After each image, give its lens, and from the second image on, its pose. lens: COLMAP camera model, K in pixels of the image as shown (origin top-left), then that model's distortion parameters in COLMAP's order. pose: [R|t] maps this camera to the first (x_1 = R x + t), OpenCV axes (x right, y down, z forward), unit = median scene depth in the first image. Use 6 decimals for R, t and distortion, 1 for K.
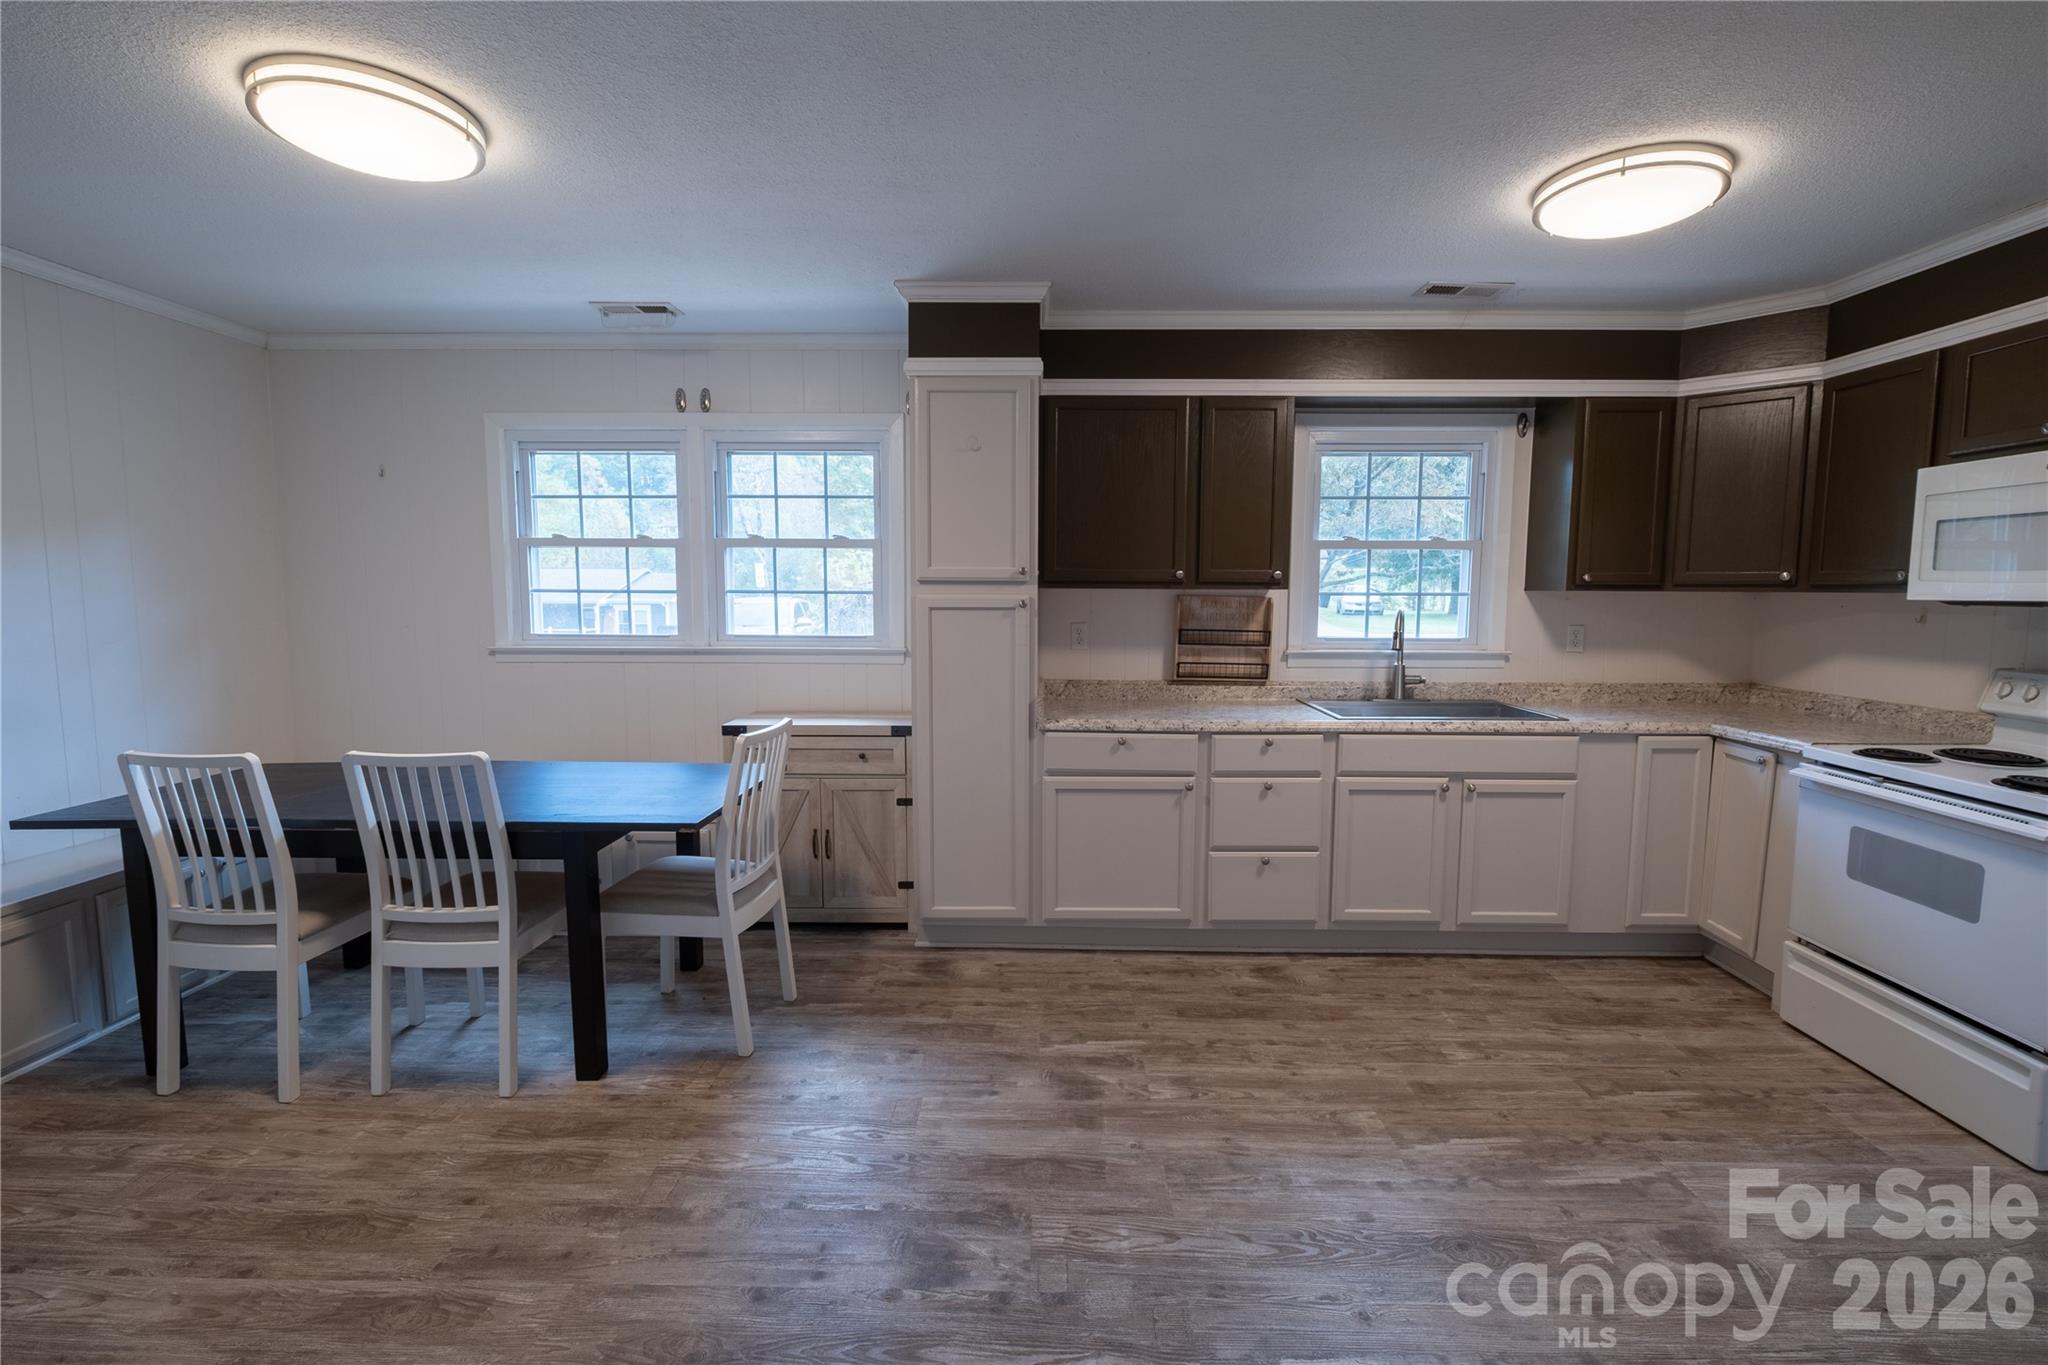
lens RADIAL K [[898.6, 0, 1037.0], [0, 898.6, 678.0], [0, 0, 1]] dist [-0.002774, -0.001618]
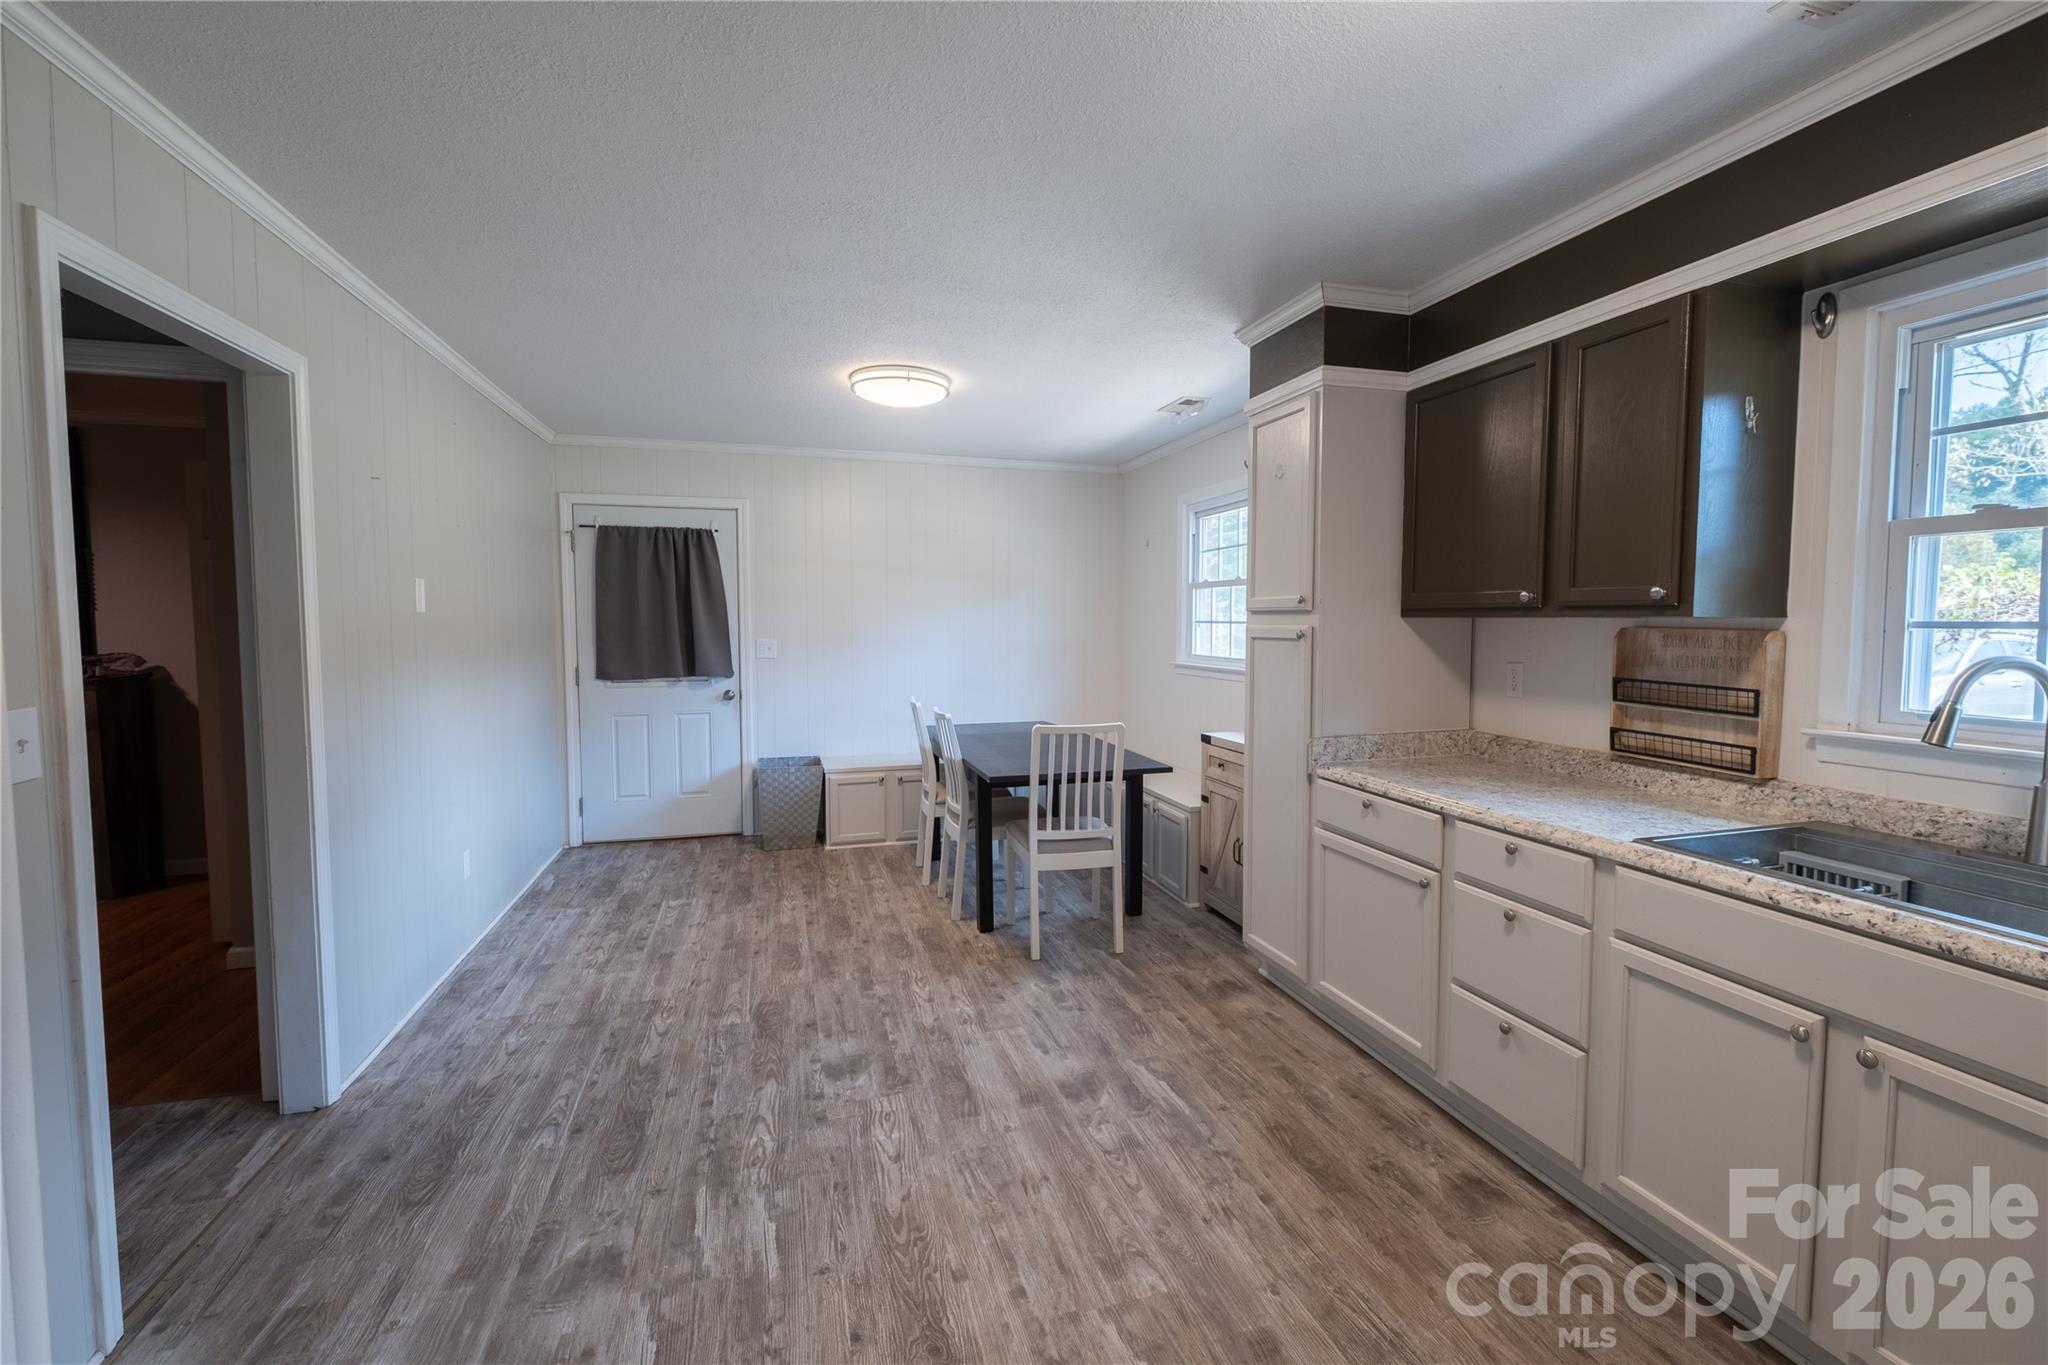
lens RADIAL K [[898.6, 0, 1034.1], [0, 898.6, 676.7], [0, 0, 1]] dist [-0.002774, -0.001618]
pose [[0.285717, 0.056356, -0.956656, 0.781123], [-0.093739, 0.995126, 0.030626, -0.041035], [0.953719, 0.080925, 0.289607, 0.463893]]
